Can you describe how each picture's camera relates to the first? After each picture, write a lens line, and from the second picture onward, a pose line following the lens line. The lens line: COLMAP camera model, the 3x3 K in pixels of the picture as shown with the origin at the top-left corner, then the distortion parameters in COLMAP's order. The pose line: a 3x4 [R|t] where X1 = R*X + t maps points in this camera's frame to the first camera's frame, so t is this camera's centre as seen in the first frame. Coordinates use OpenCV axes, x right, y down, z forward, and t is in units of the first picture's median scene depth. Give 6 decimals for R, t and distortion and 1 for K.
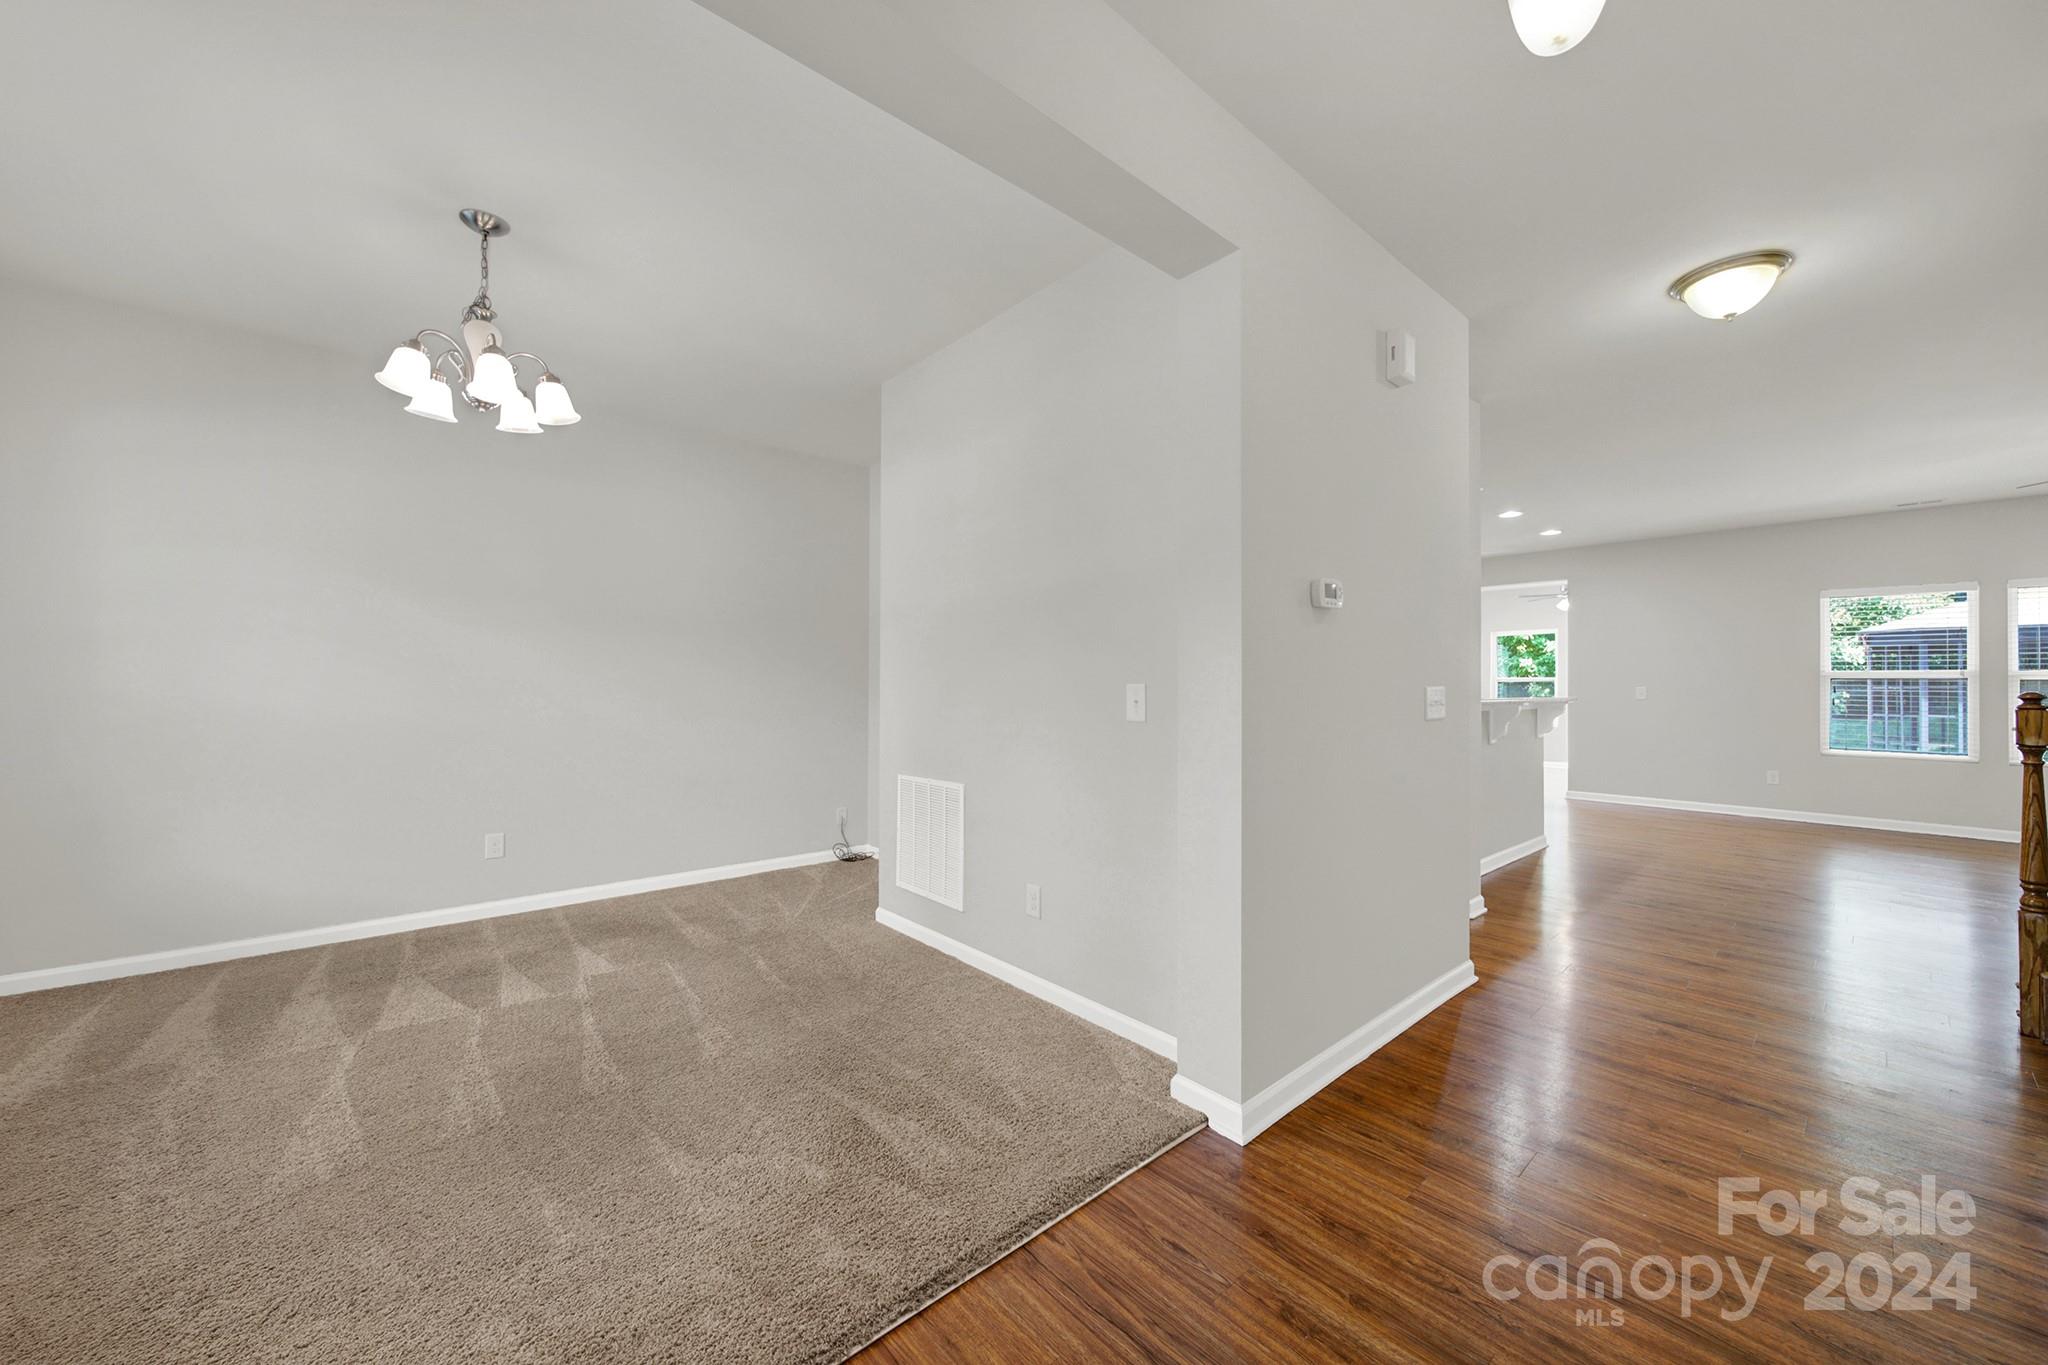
lens RADIAL K [[756.3, 0, 1026.2], [0, 756.3, 676.1], [0, 0, 1]] dist [-0.002370, -0.000546]
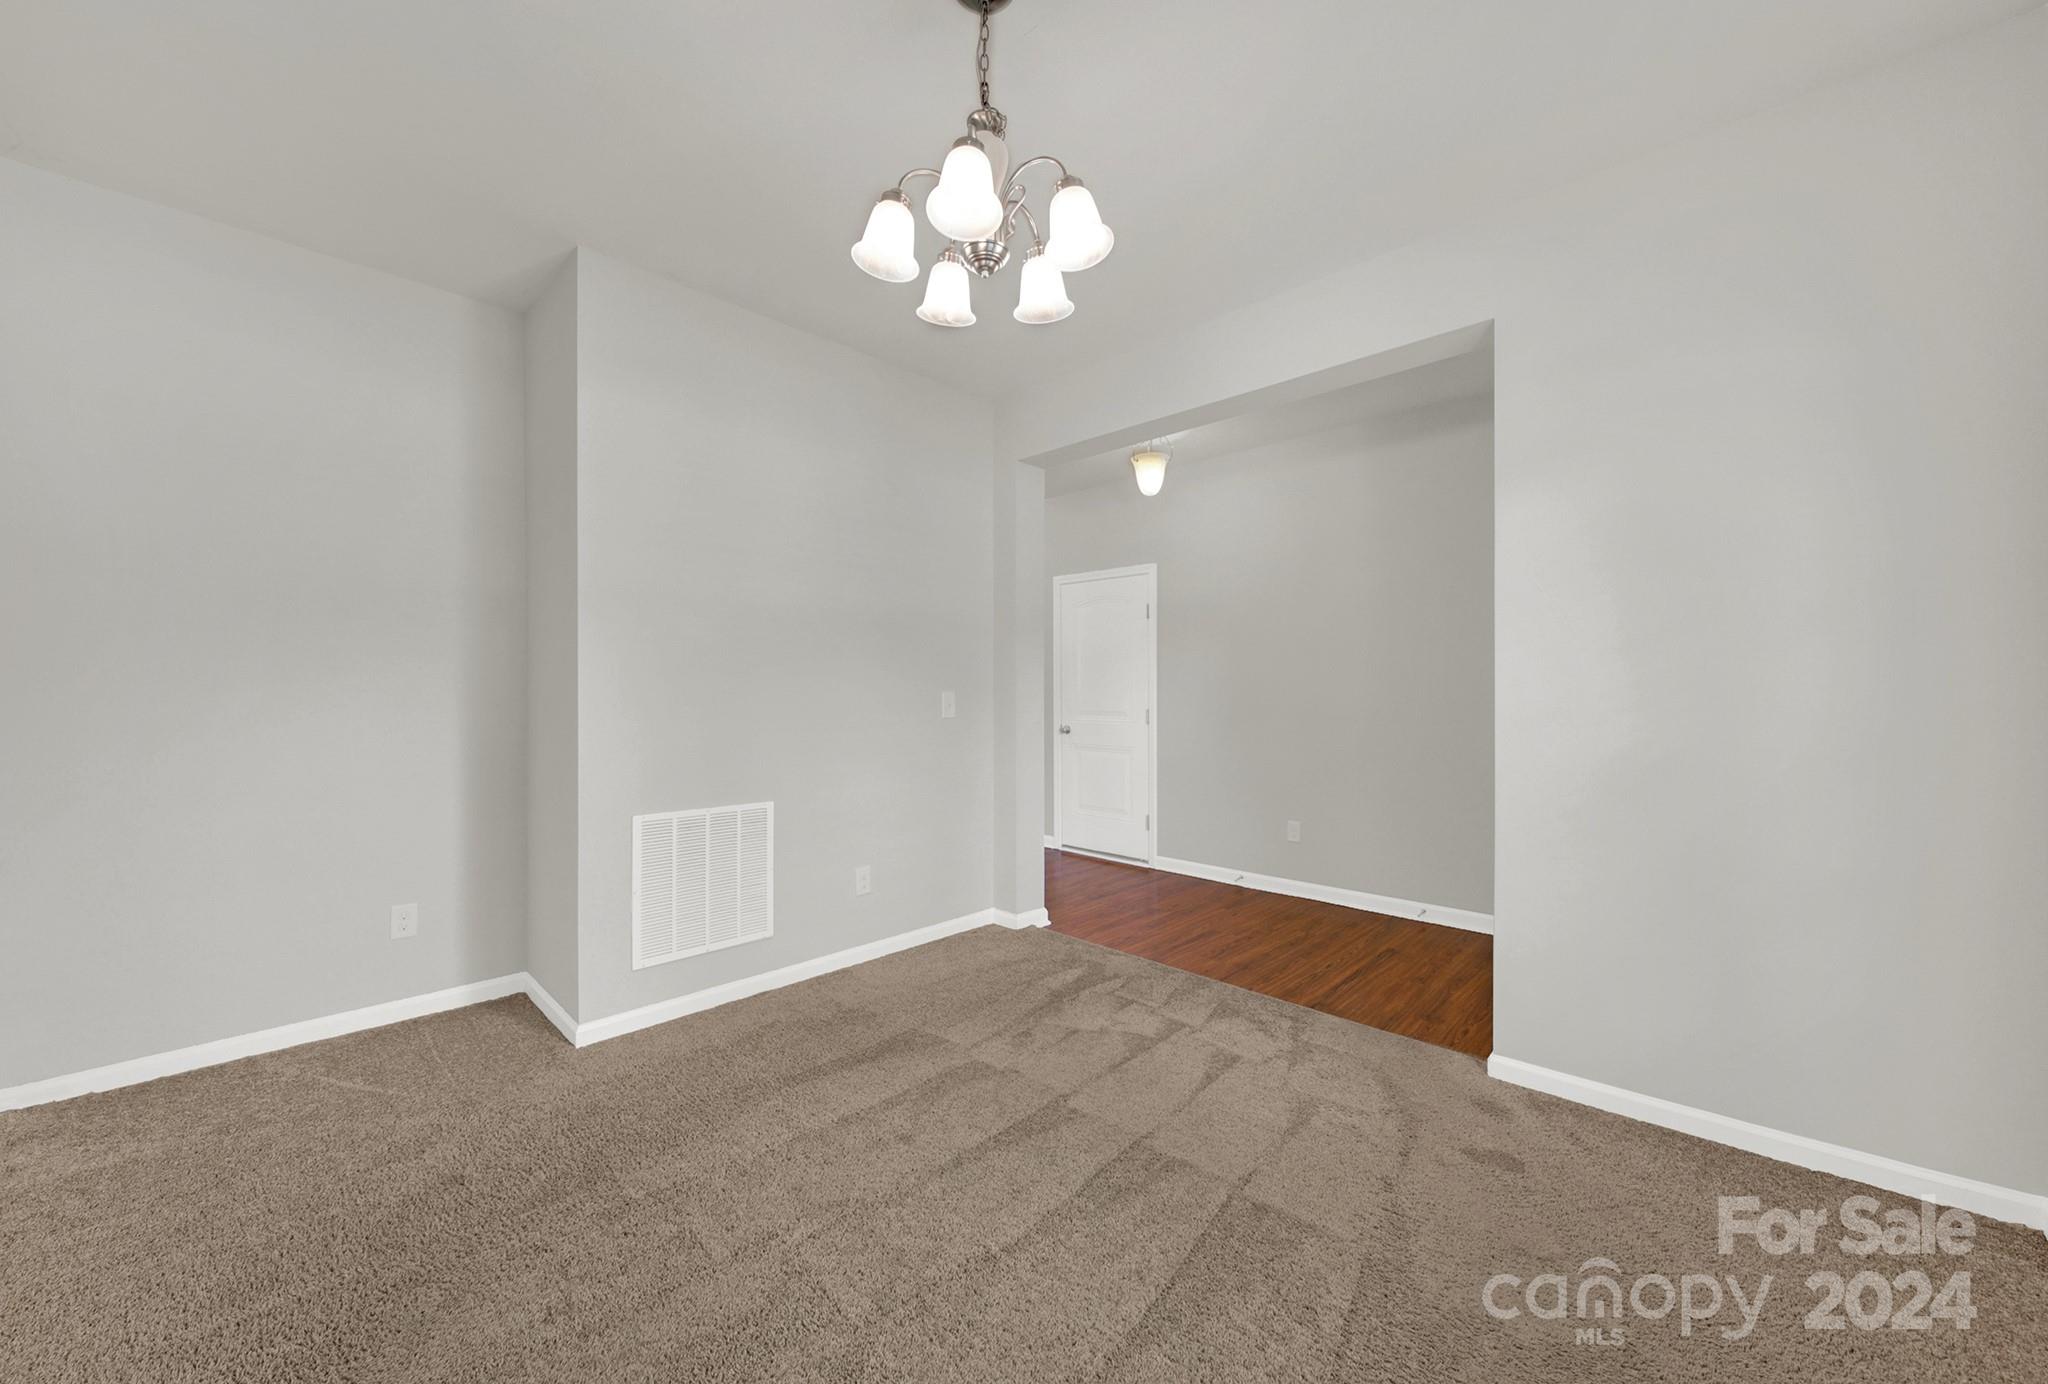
lens RADIAL K [[755.0, 0, 1024.0], [0, 755.0, 692.0], [0, 0, 1]] dist [-0.000413, -0.000021]
pose [[-0.088562, -0.001025, 0.996070, -1.043945], [-0.008674, 0.999962, 0.000258, 0.006220], [-0.996033, -0.008617, -0.088568, 0.773244]]
